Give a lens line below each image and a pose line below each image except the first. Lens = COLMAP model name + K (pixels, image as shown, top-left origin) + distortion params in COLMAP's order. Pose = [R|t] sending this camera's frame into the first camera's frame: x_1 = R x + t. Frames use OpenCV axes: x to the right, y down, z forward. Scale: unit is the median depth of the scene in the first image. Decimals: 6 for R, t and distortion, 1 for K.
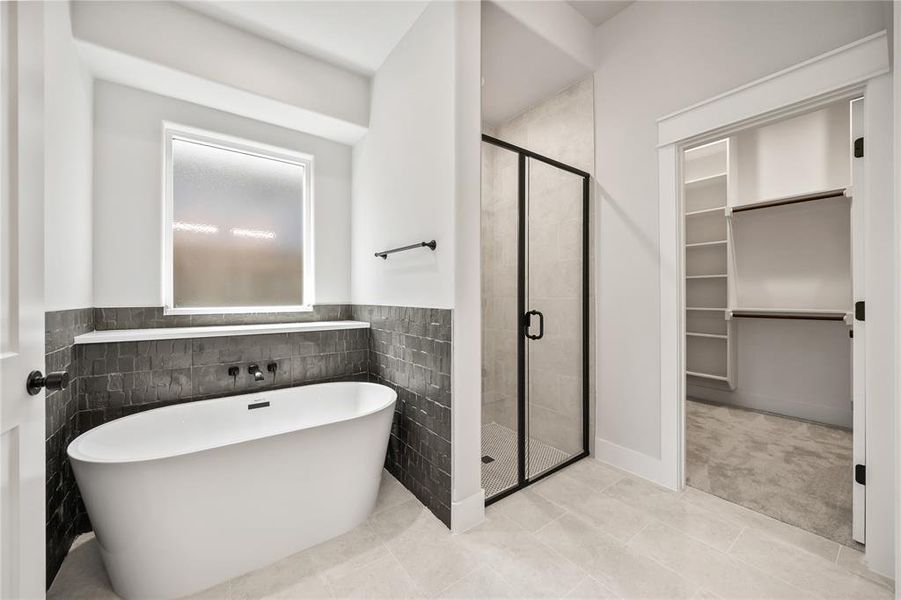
lens RADIAL K [[342.9, 0, 452.3], [0, 342.9, 296.5], [0, 0, 1]] dist [-0.000036, -0.000809]
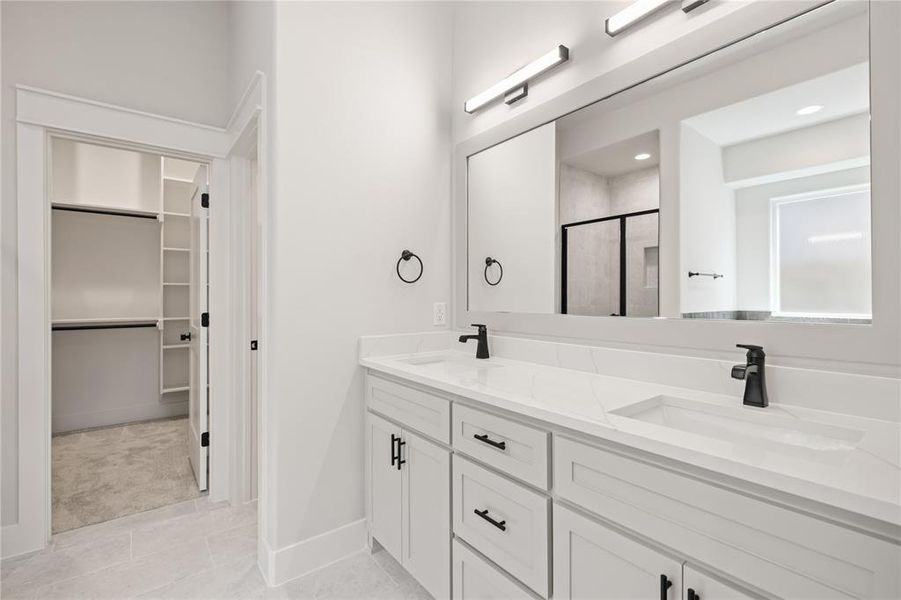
lens RADIAL K [[406.8, 0, 448.1], [0, 406.8, 299.7], [0, 0, 1]] dist [-0.000068, -0.000209]
pose [[-0.025763, -0.001800, 0.999666, -0.344781], [-0.000360, 0.999998, 0.001792, -0.032528], [-0.999668, -0.000313, -0.025764, 0.051484]]
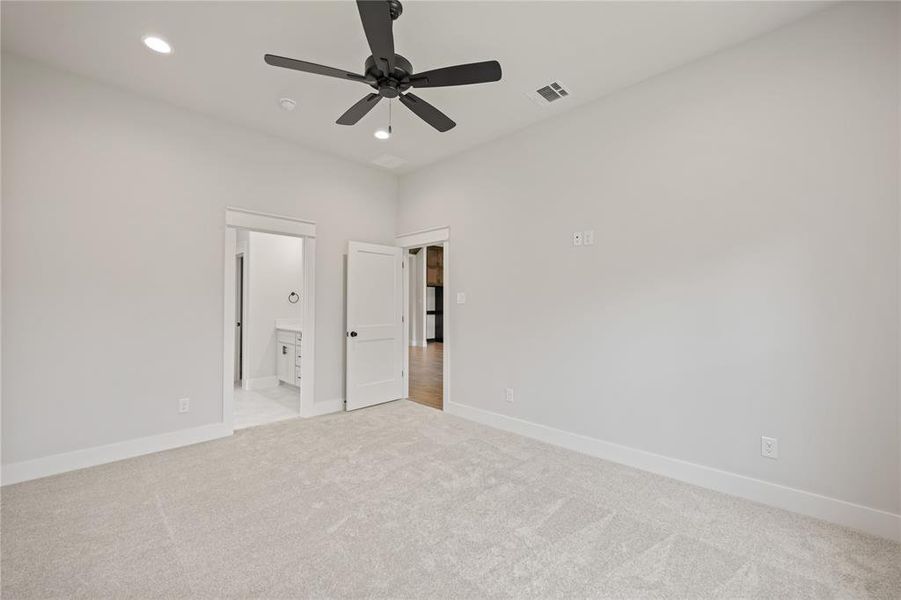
lens RADIAL K [[342.9, 0, 441.7], [0, 342.9, 298.7], [0, 0, 1]] dist [-0.000036, -0.000809]
pose [[-0.174011, 0.023484, 0.984464, -2.305294], [-0.000145, 0.999715, -0.023874, -0.041391], [-0.984744, -0.004297, -0.173958, -0.596557]]
